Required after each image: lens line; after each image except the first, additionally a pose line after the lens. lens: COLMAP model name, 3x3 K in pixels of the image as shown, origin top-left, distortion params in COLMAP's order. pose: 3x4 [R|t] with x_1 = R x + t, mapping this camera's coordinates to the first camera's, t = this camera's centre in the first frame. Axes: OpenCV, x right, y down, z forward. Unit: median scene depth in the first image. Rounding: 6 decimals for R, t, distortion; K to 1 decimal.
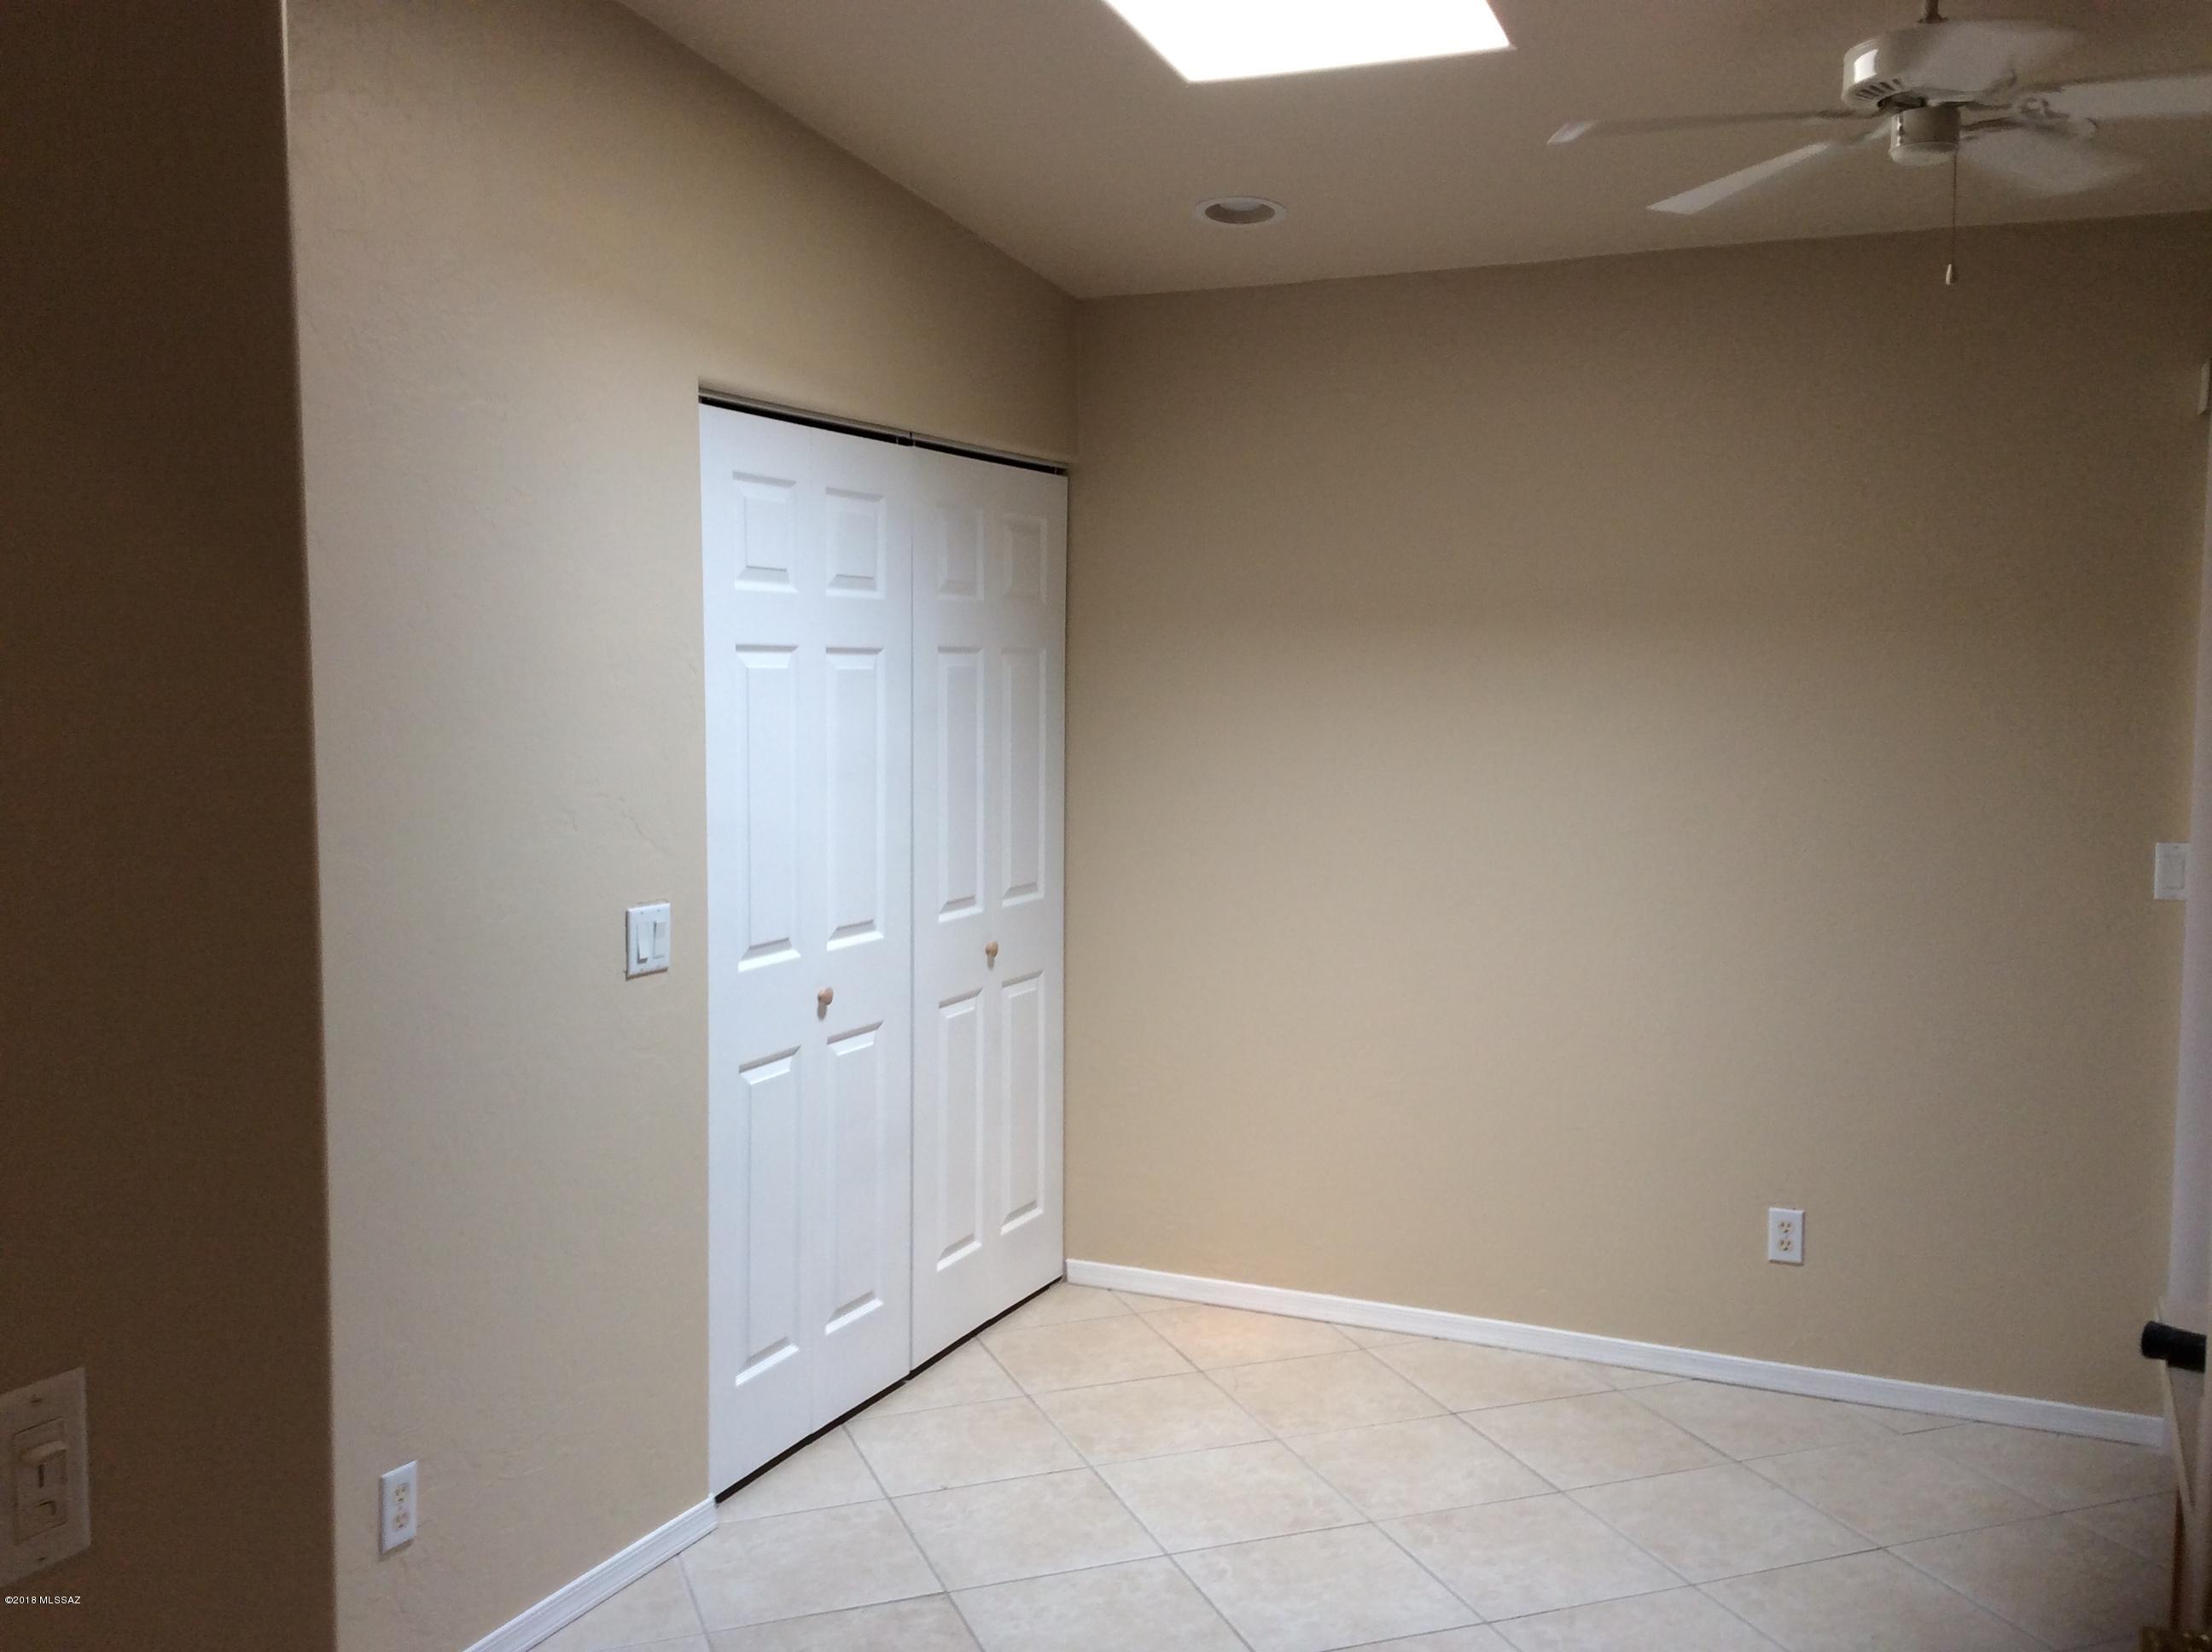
lens RADIAL K [[1967.0, 0, 1106.0], [0, 1967.0, 826.0], [0, 0, 1]] dist [0.005222, -0.012584]
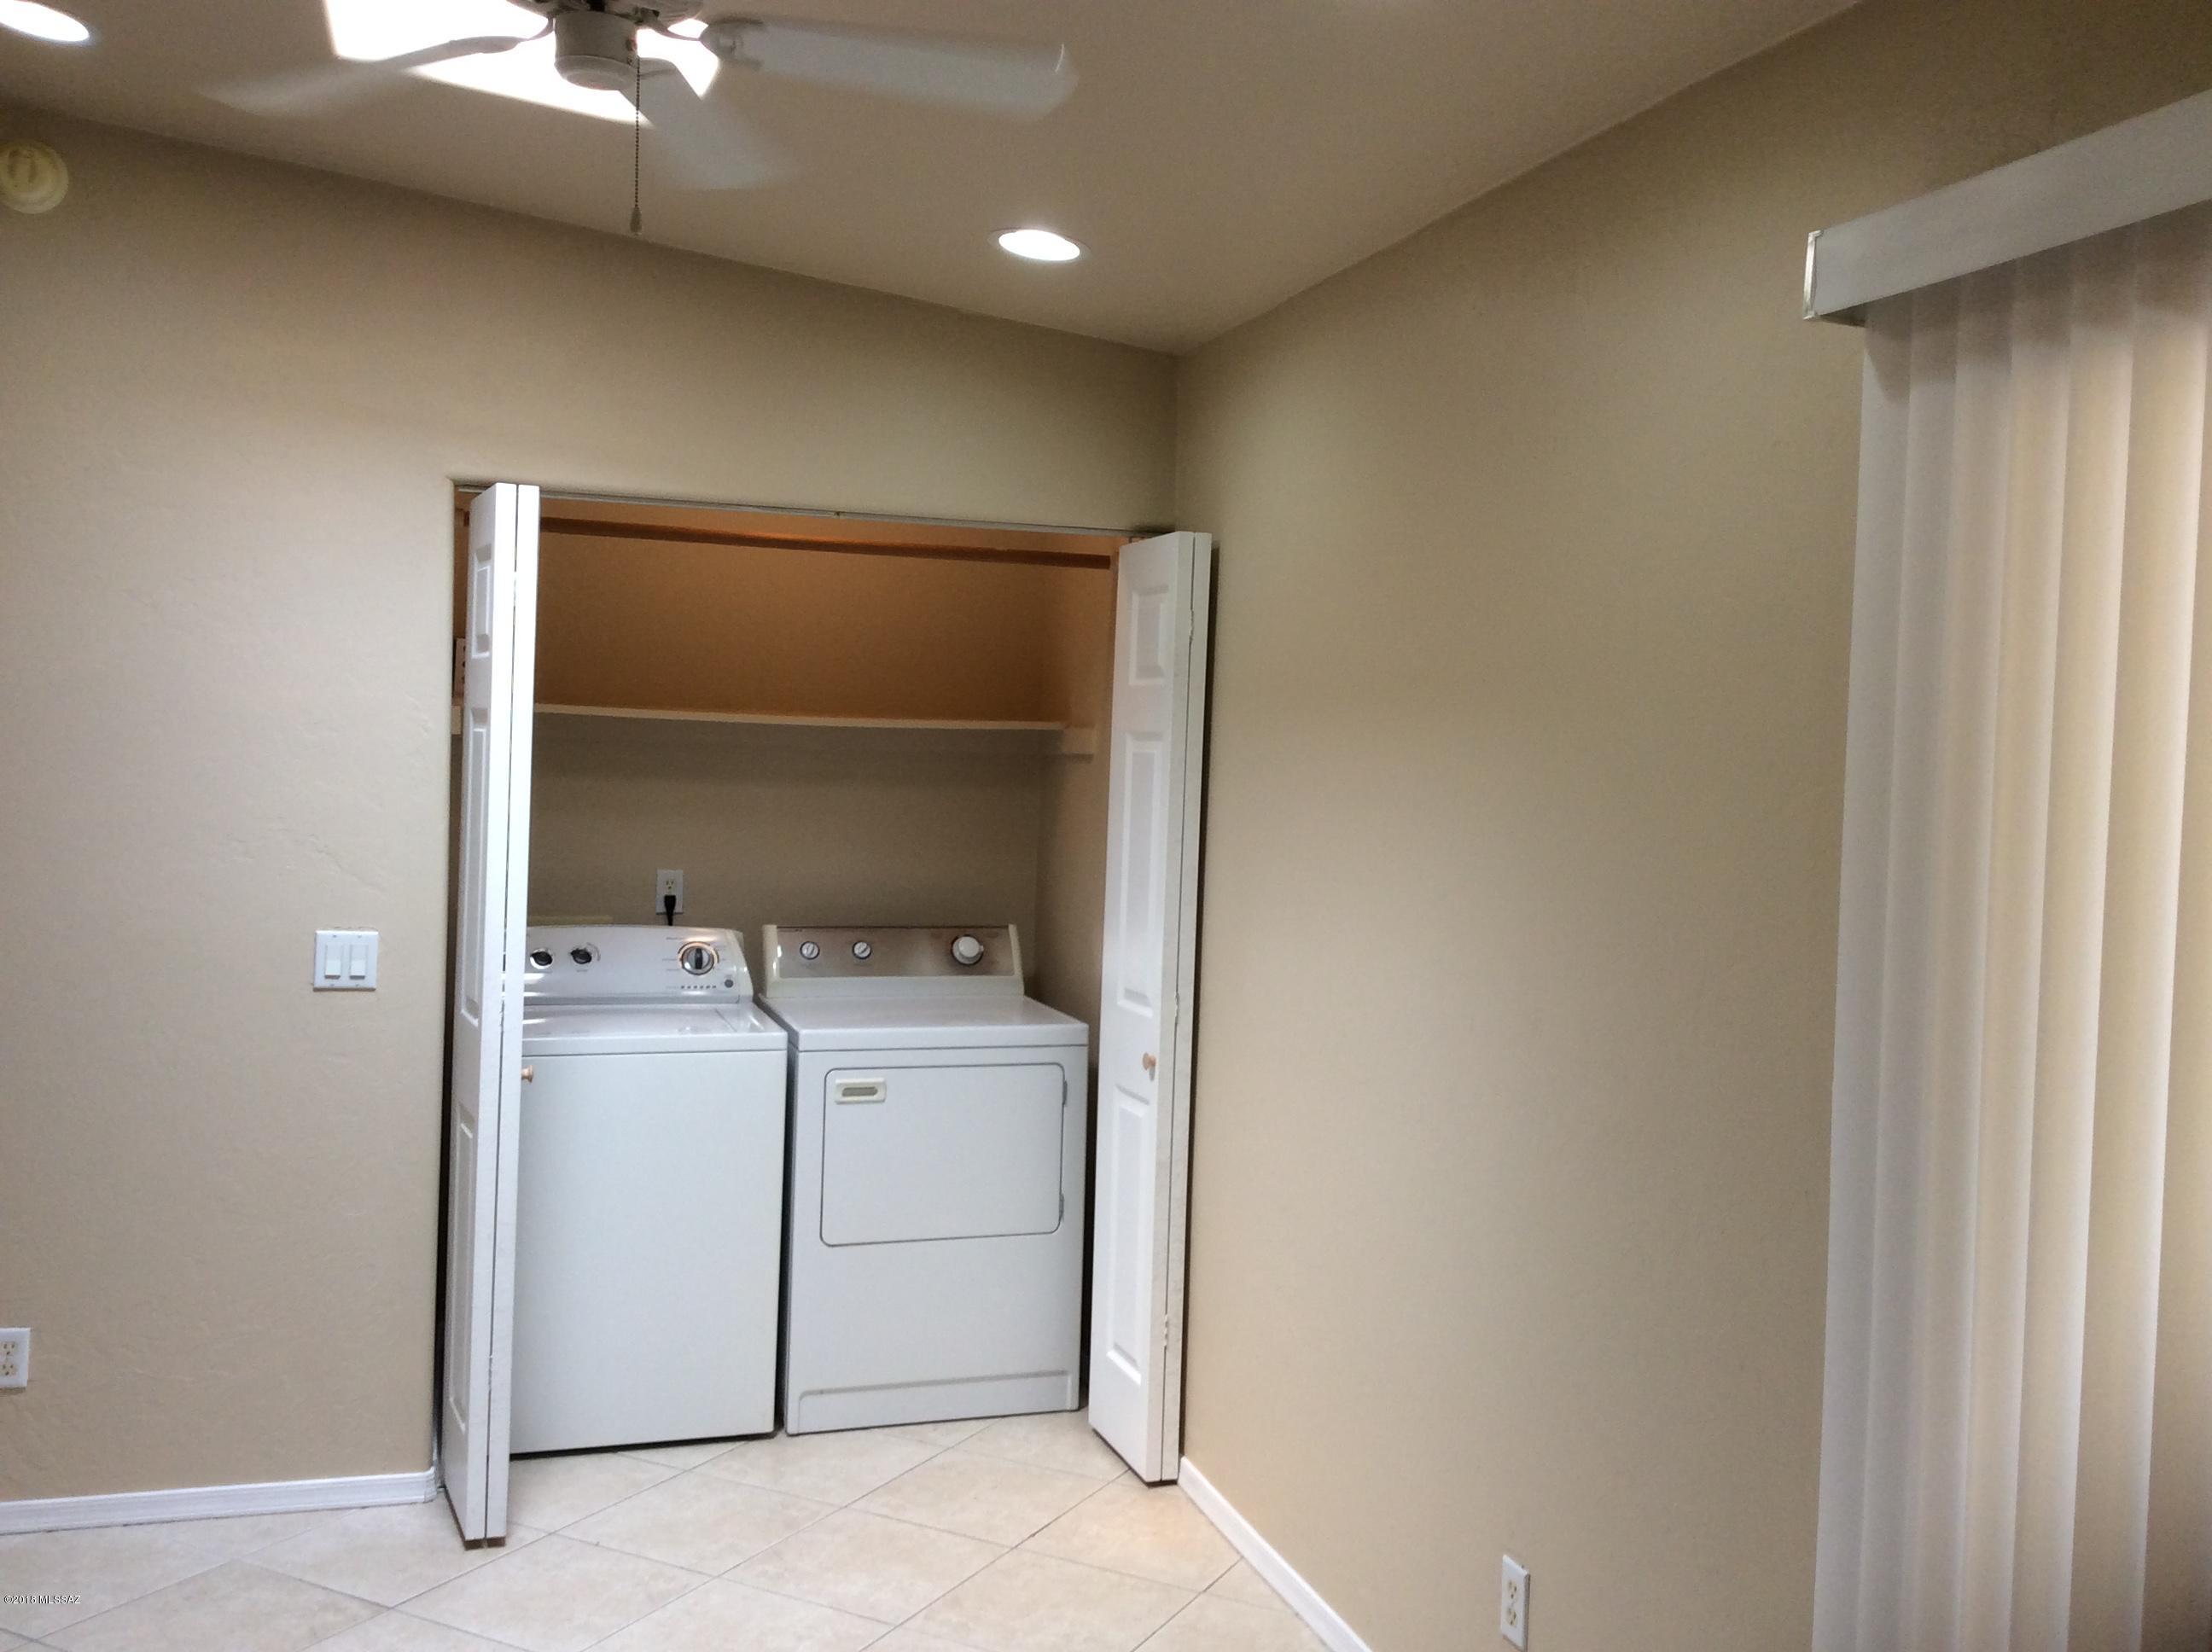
lens RADIAL K [[1967.0, 0, 1106.0], [0, 1967.0, 826.0], [0, 0, 1]] dist [0.005222, -0.012584]
pose [[0.677148, 0.042424, -0.734623, 0.796943], [-0.091774, 0.995411, -0.027109, -0.027034], [0.730102, 0.085776, 0.677934, 0.456827]]
